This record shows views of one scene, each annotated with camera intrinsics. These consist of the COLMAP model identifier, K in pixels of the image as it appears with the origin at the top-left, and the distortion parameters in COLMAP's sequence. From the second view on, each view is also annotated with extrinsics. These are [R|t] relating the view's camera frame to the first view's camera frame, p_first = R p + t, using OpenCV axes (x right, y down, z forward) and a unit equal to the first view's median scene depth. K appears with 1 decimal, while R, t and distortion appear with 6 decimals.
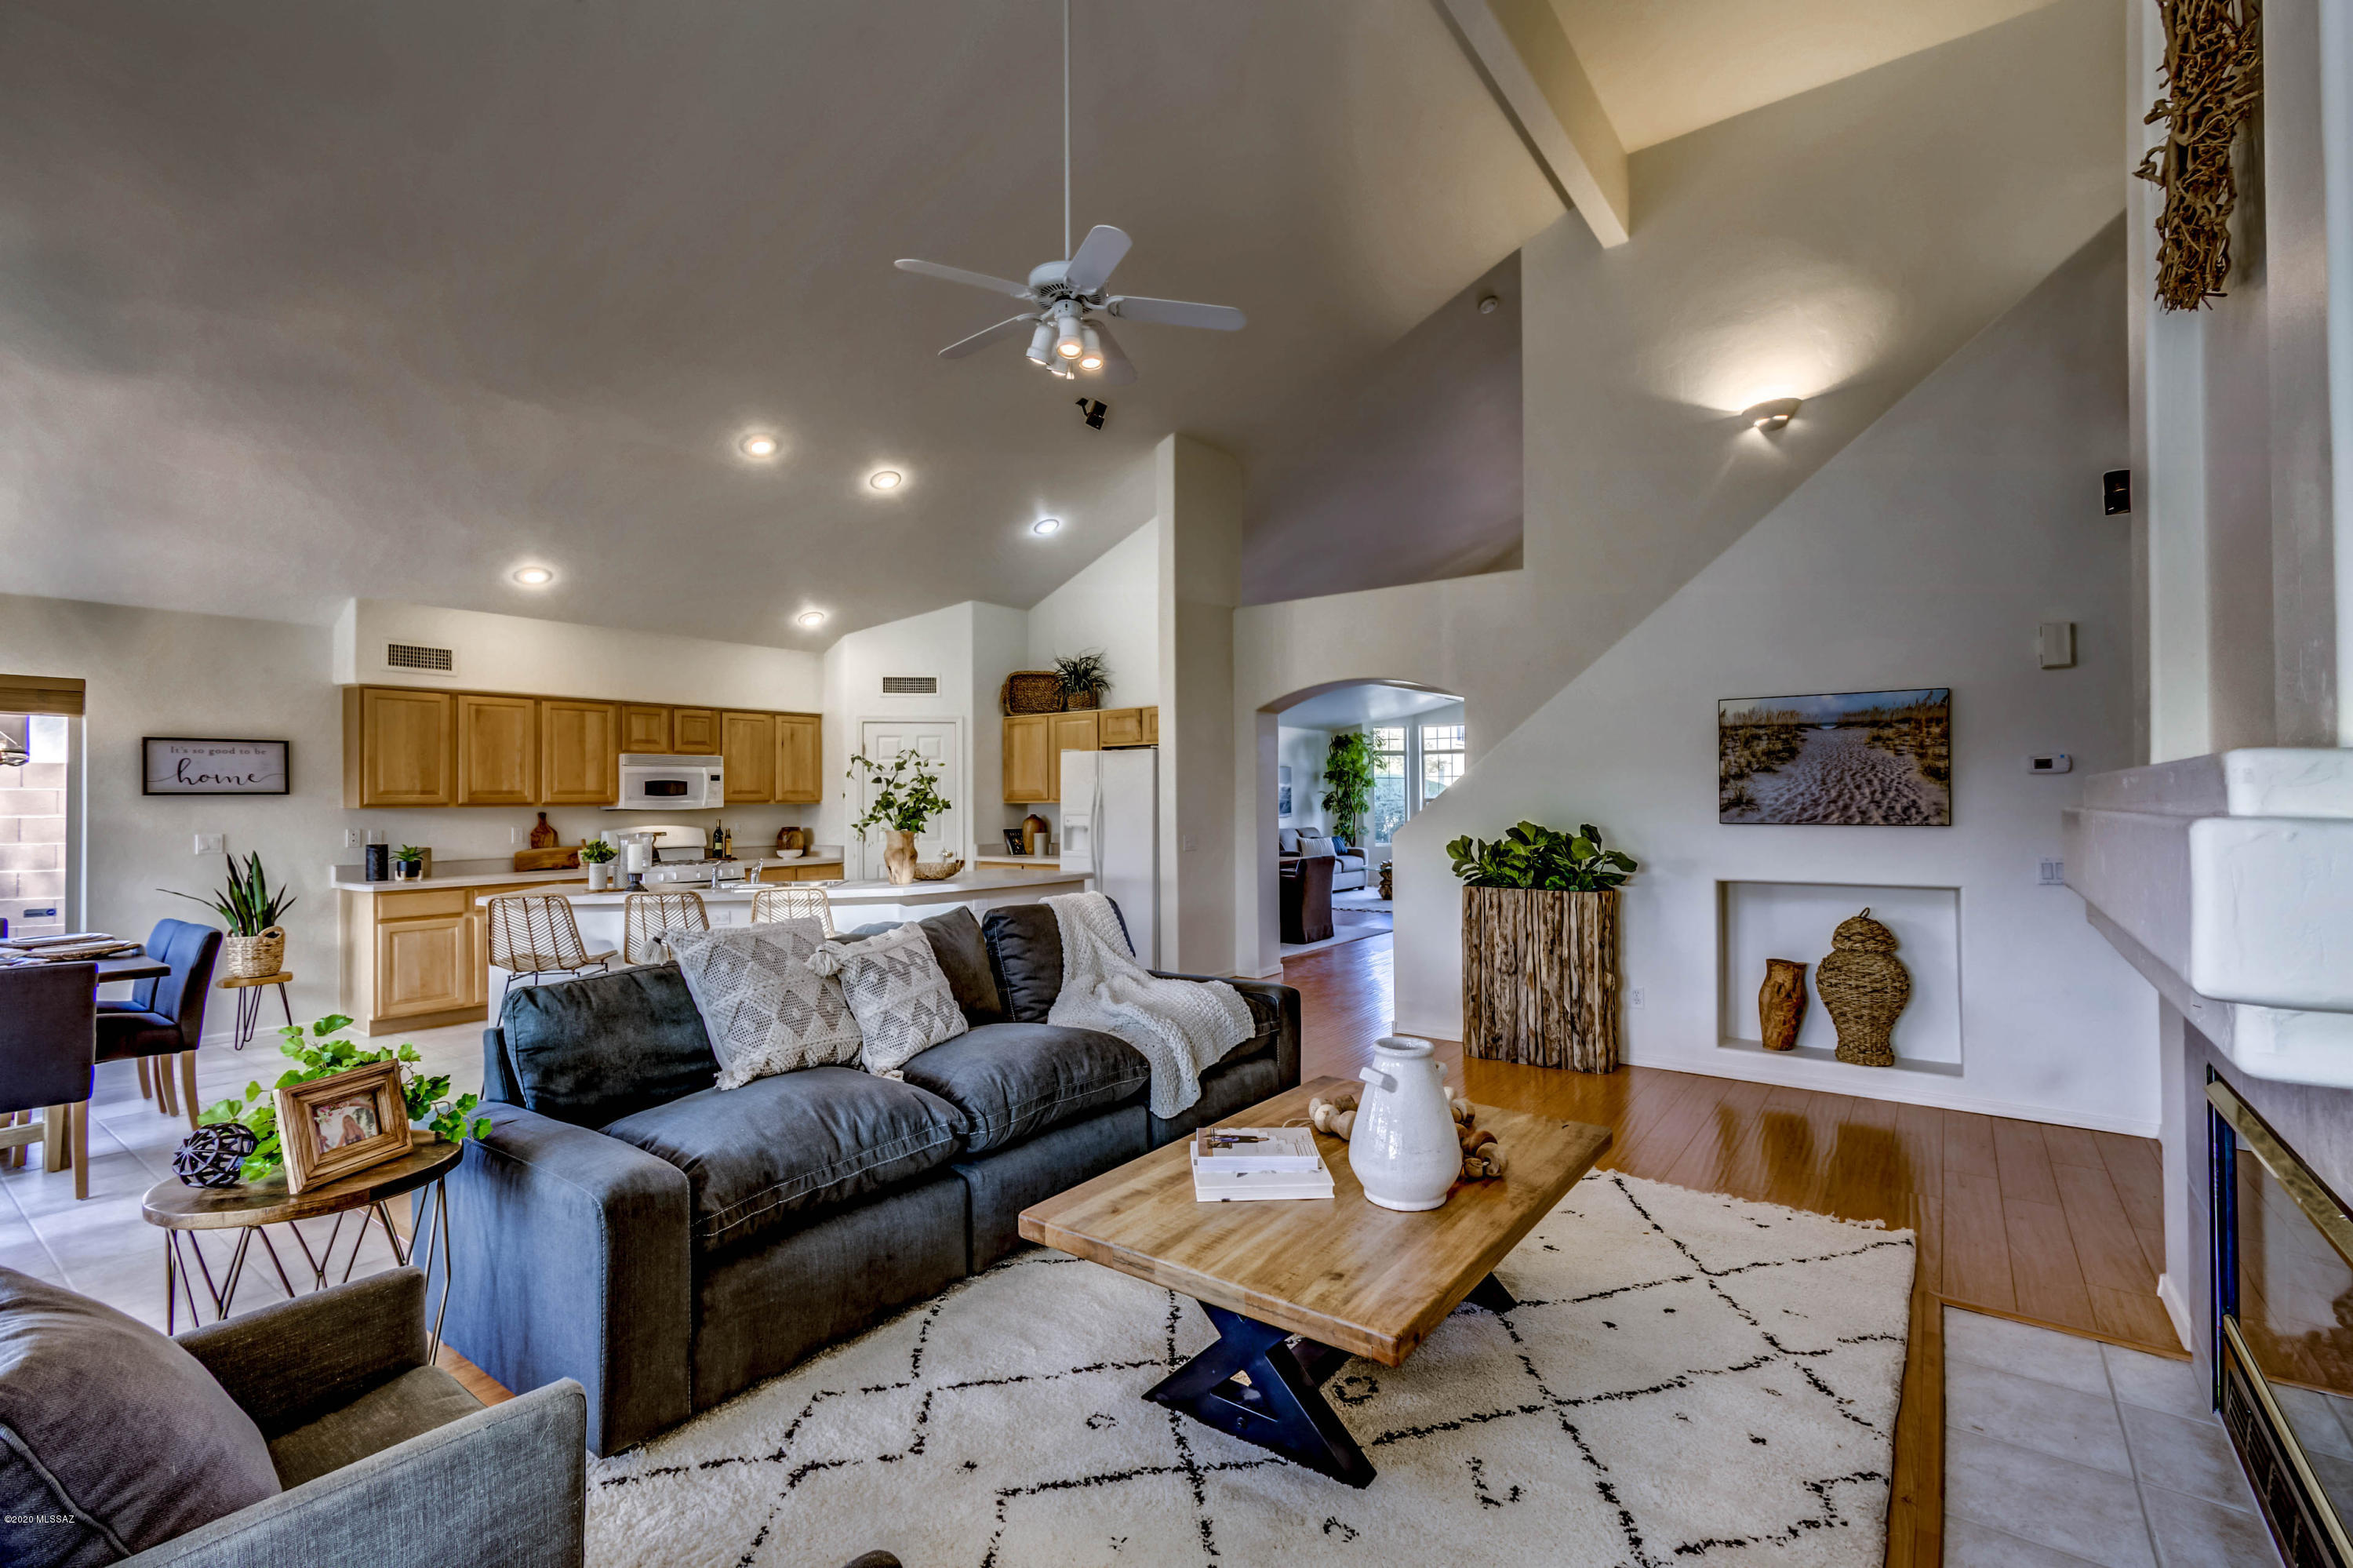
lens RADIAL K [[1039.0, 0, 1201.3], [0, 1039.0, 789.0], [0, 0, 1]] dist [0.001843, -0.001049]
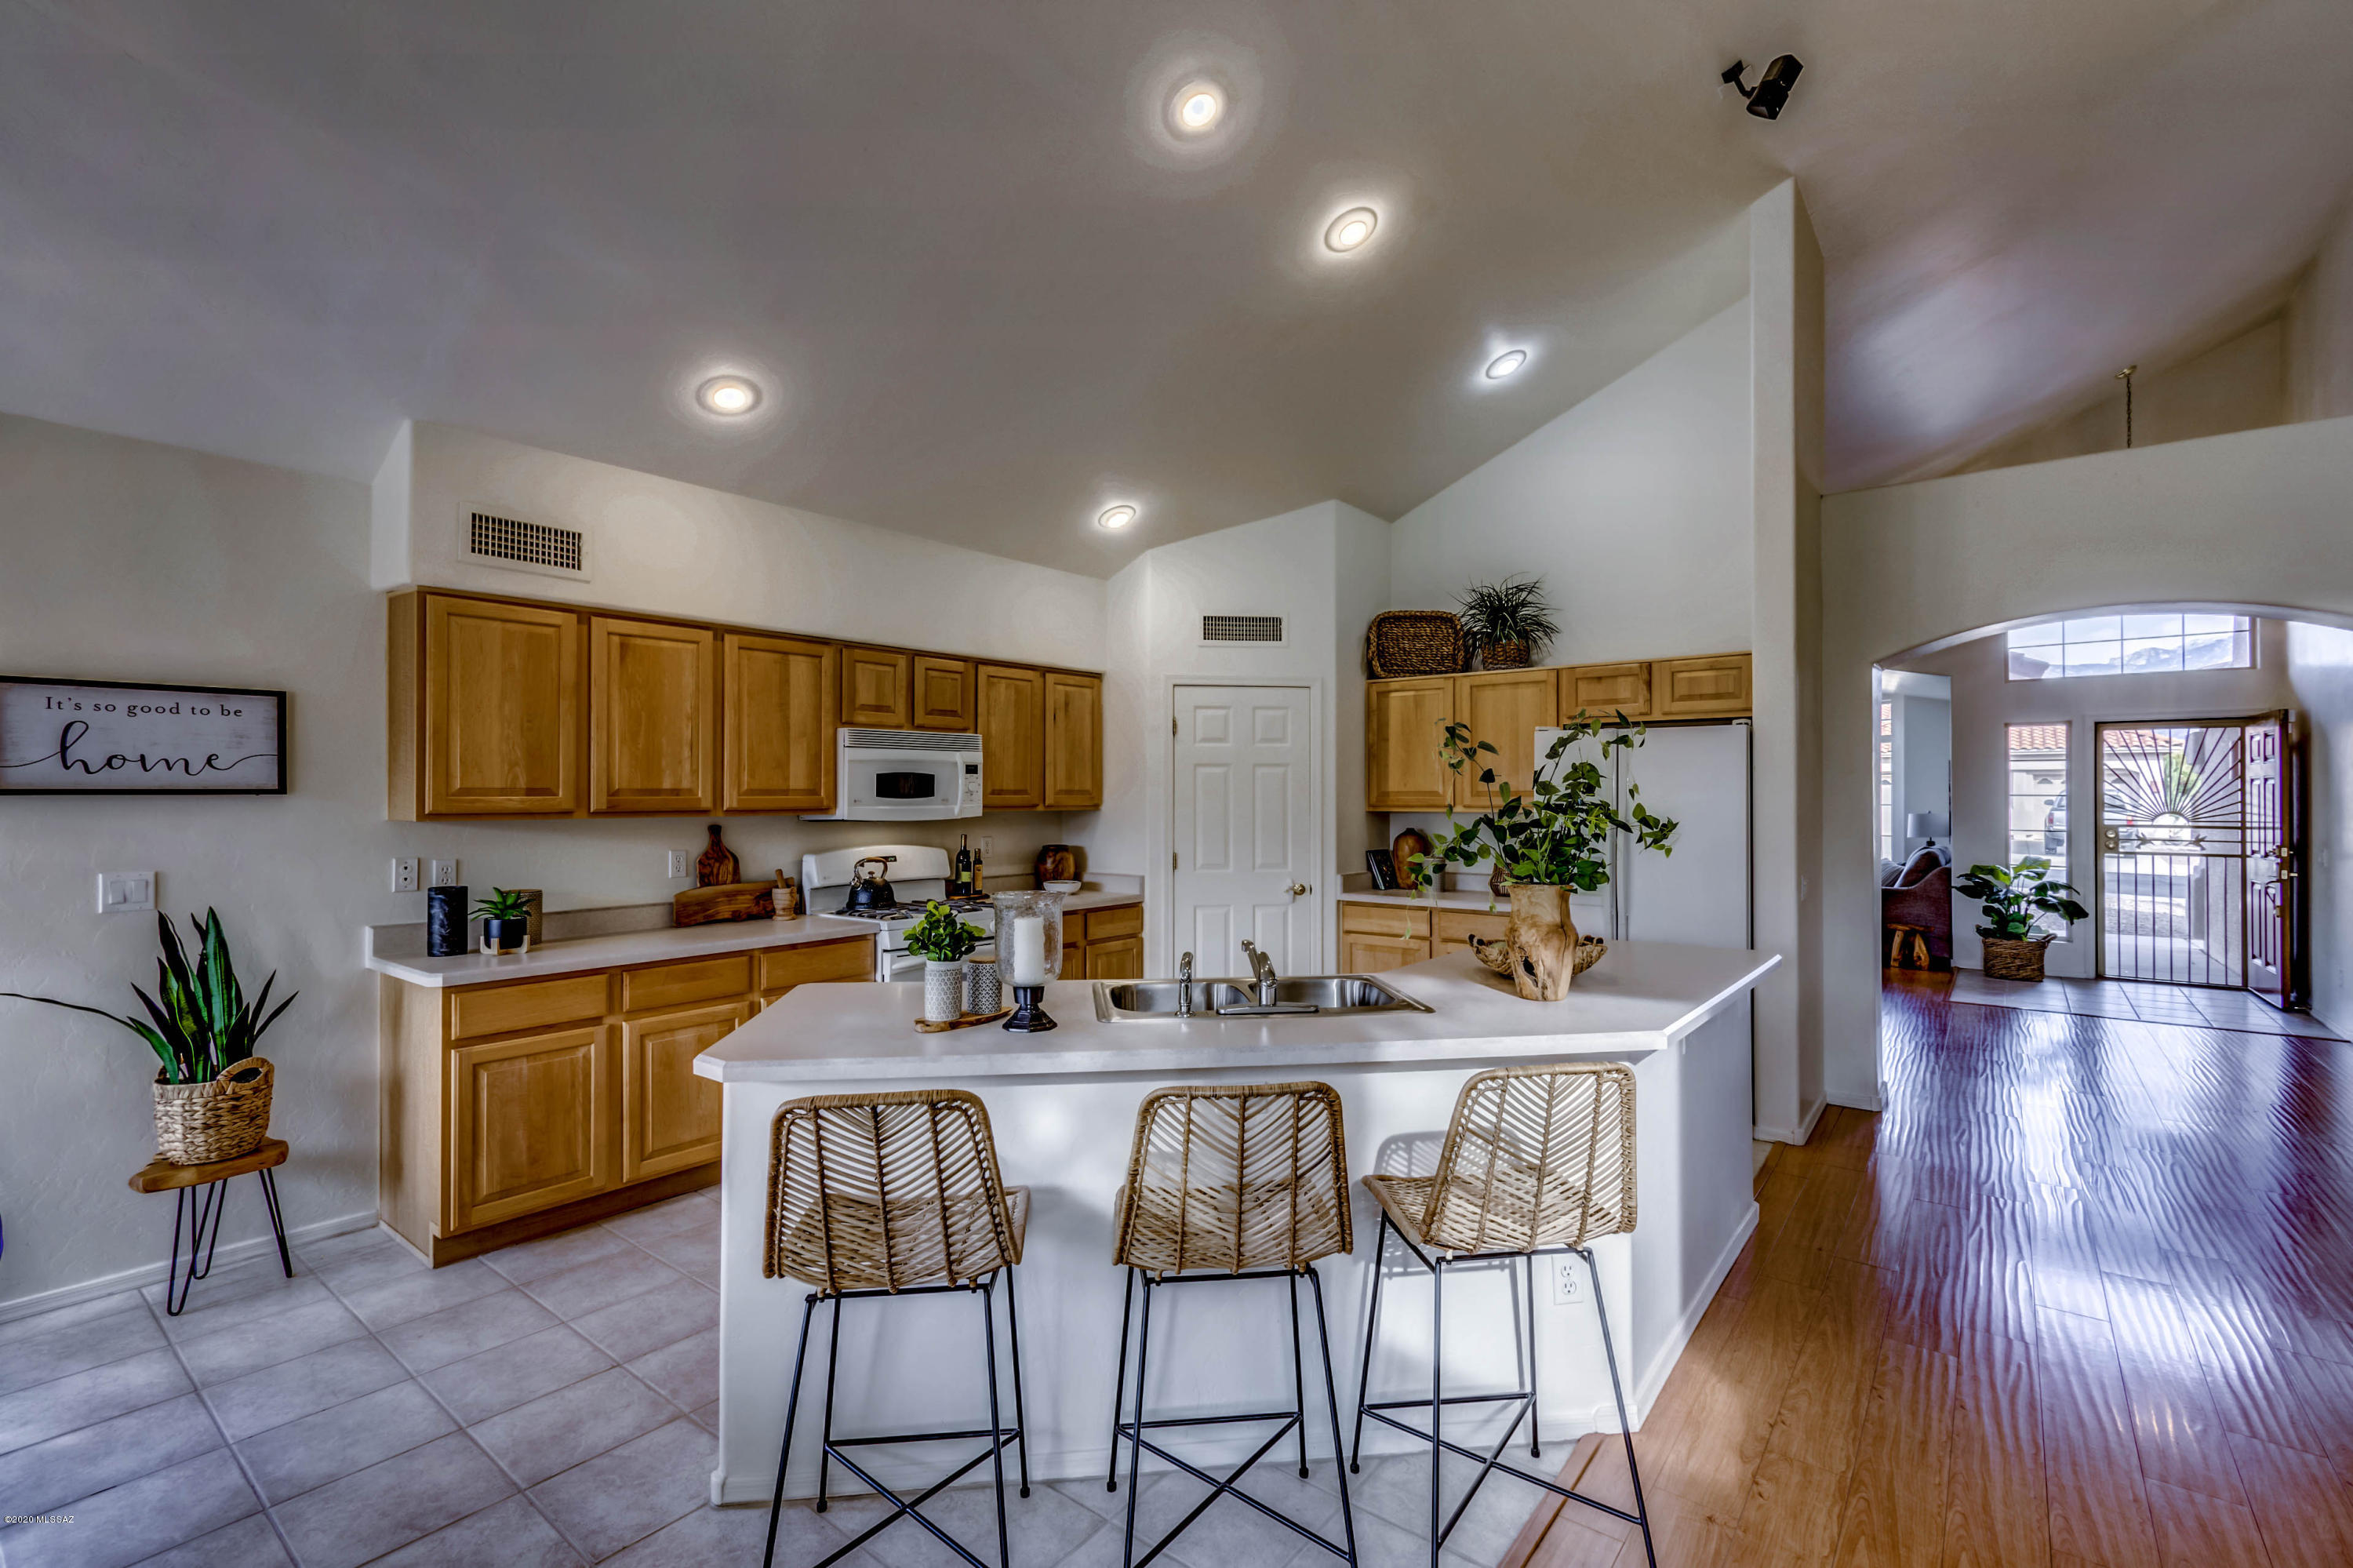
lens RADIAL K [[1039.0, 0, 1198.7], [0, 1039.0, 788.8], [0, 0, 1]] dist [0.001843, -0.001049]
pose [[0.999327, 0.008466, -0.035703, -0.345337], [-0.008326, 0.999957, 0.004085, -0.002920], [0.035736, -0.003785, 0.999354, 0.426458]]
